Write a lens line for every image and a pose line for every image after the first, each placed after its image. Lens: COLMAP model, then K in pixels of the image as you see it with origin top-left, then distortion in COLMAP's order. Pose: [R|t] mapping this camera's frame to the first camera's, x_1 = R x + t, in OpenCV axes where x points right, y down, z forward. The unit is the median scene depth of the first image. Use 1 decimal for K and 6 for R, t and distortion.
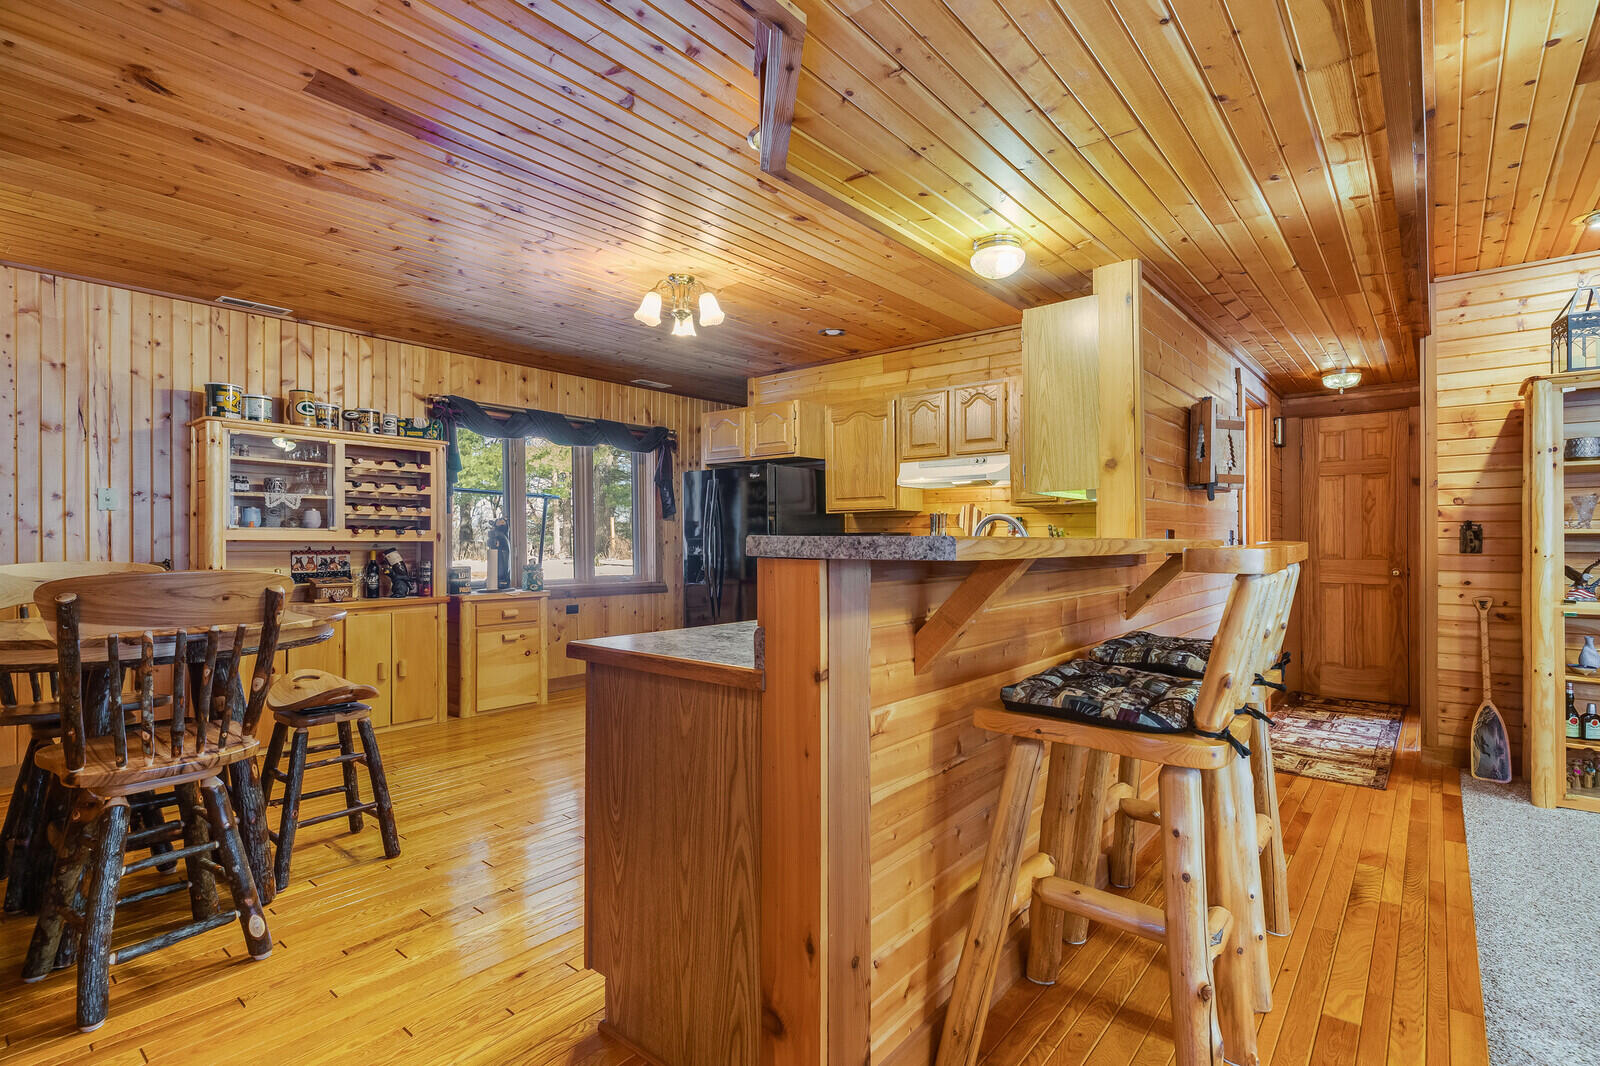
lens RADIAL K [[761.1, 0, 800.6], [0, 761.1, 540.2], [0, 0, 1]] dist [0.005160, -0.001933]
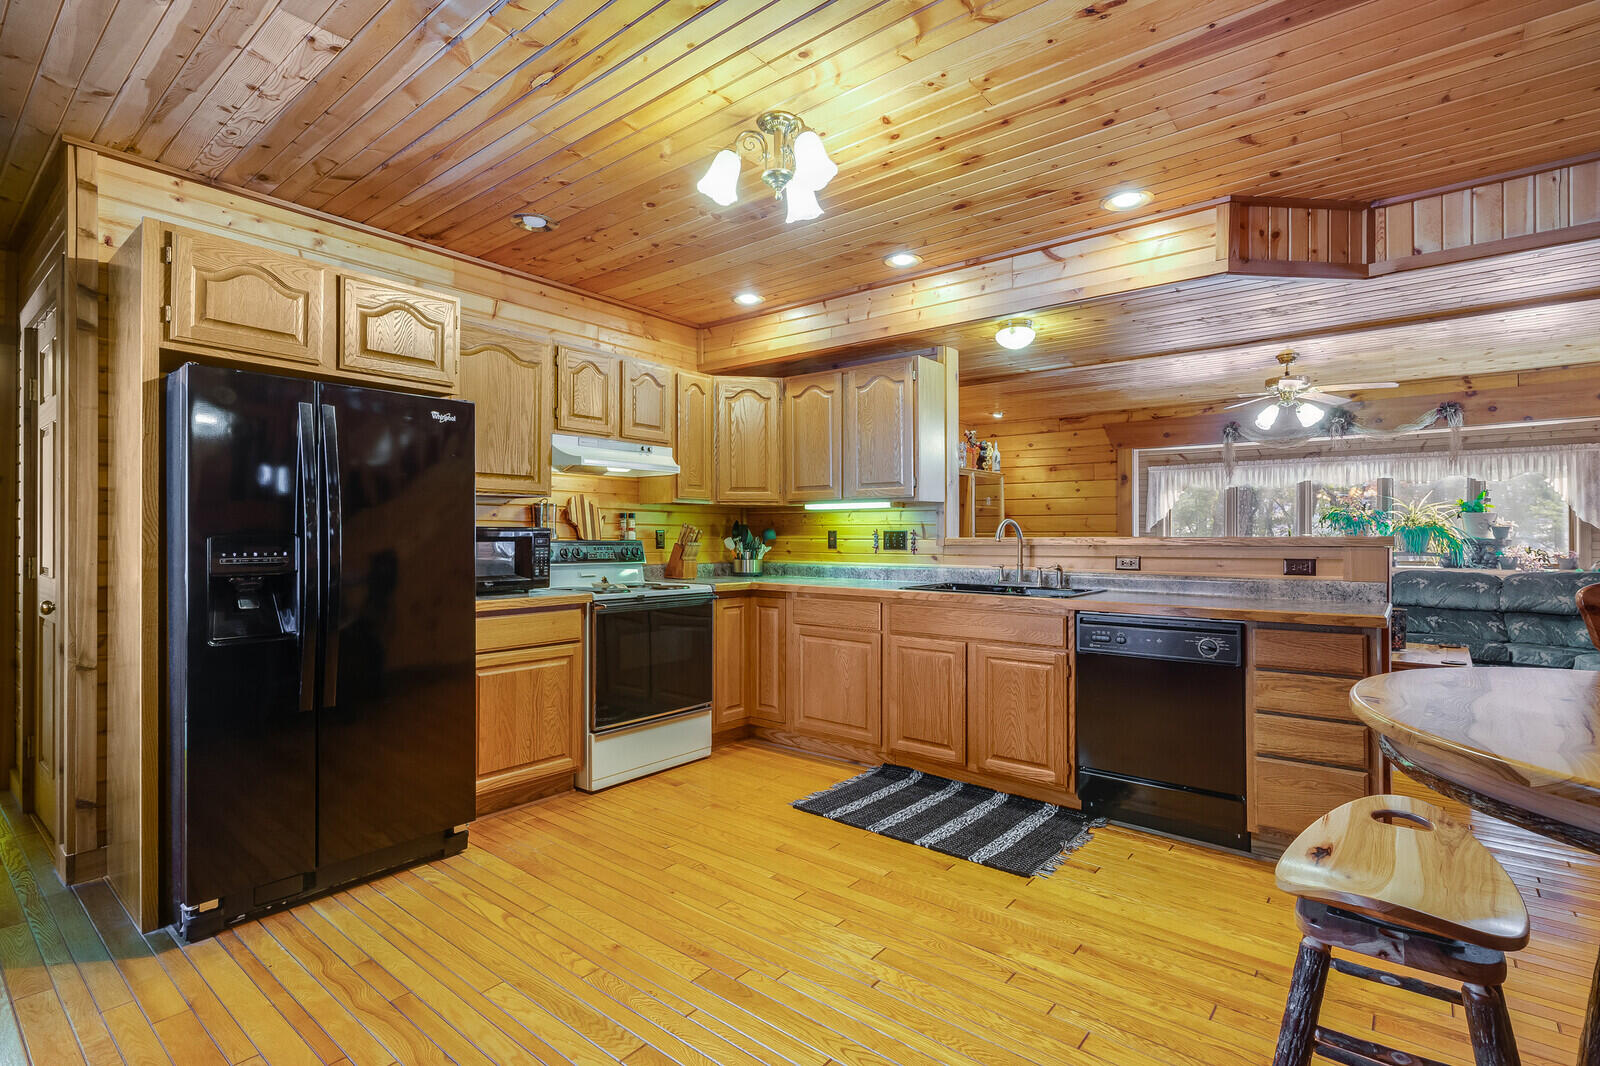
lens RADIAL K [[761.1, 0, 808.1], [0, 761.1, 528.1], [0, 0, 1]] dist [0.005160, -0.001933]
pose [[-0.023302, 0.014266, 0.999627, -0.770448], [0.001044, 0.999898, -0.014246, -0.000269], [-0.999728, 0.000712, -0.023315, 0.985889]]
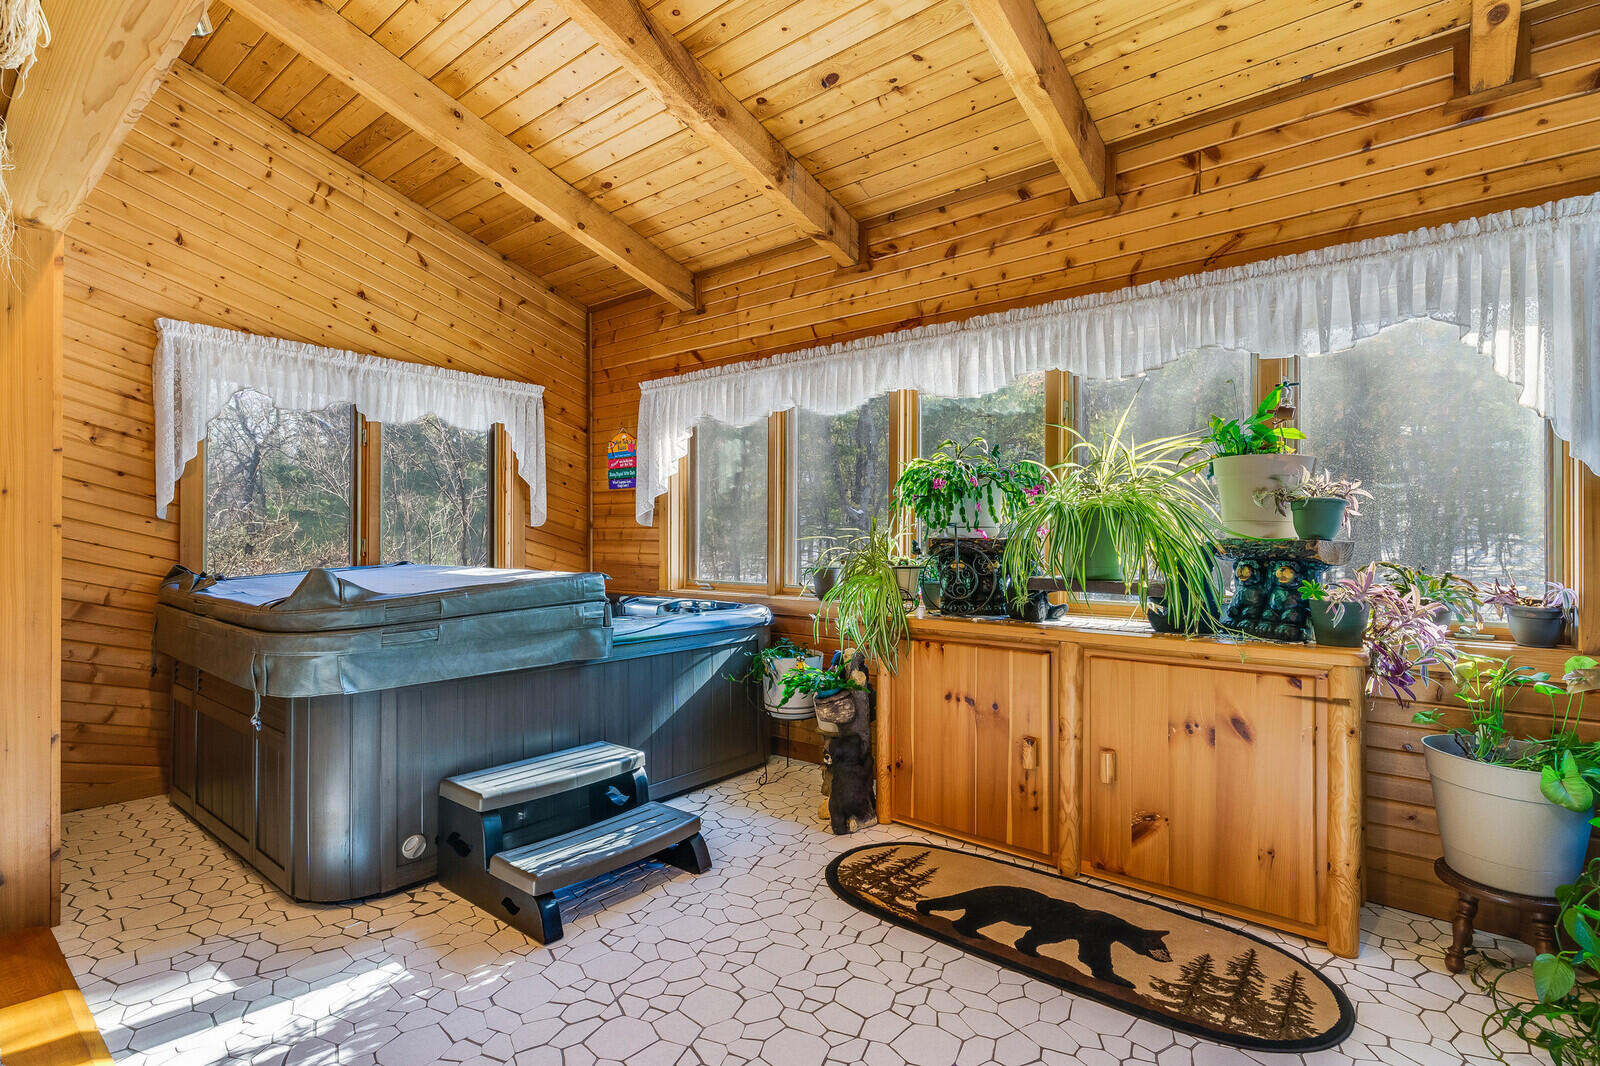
lens RADIAL K [[761.1, 0, 806.6], [0, 761.1, 533.4], [0, 0, 1]] dist [0.005160, -0.001933]
pose [[-0.017501, 0.008459, 0.999811, 0.668773], [-0.001109, 0.999963, -0.008480, 0.000958], [-0.999846, -0.001258, -0.017491, -0.541107]]
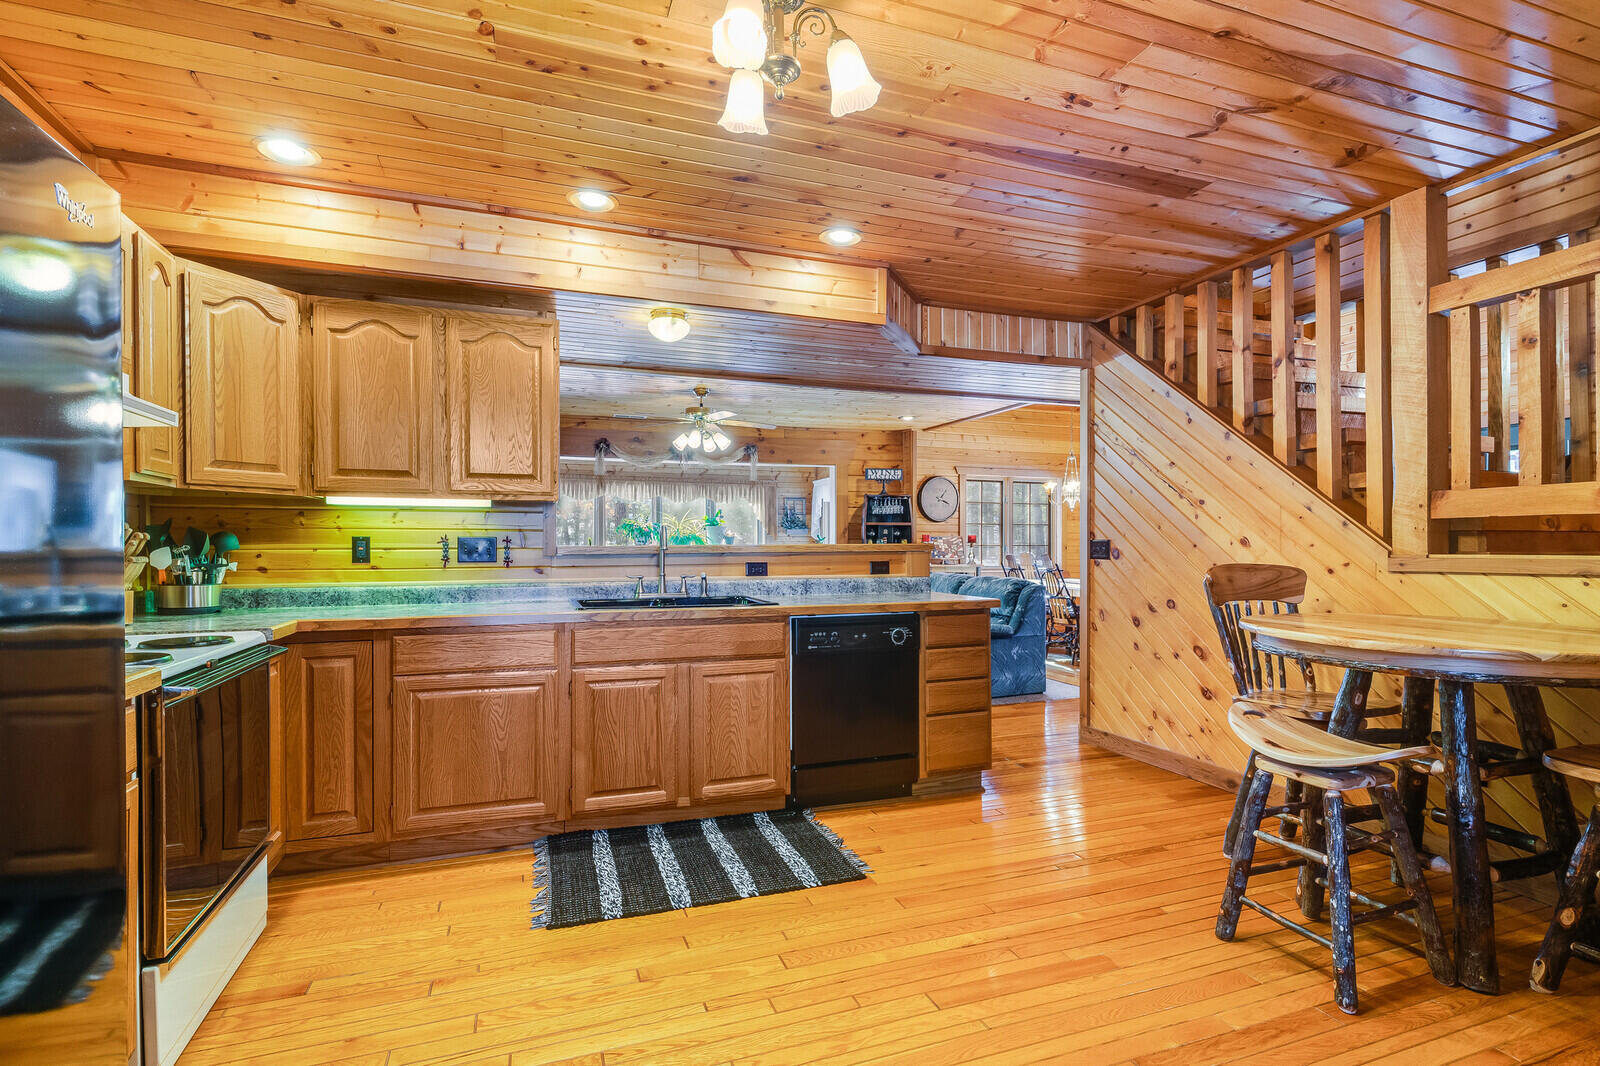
lens RADIAL K [[761.1, 0, 804.9], [0, 761.1, 545.3], [0, 0, 1]] dist [0.005160, -0.001933]
pose [[-0.868209, 0.003919, 0.496182, -0.395202], [0.005189, 0.999986, 0.001182, -0.002281], [-0.496171, 0.003601, -0.868217, 1.396260]]
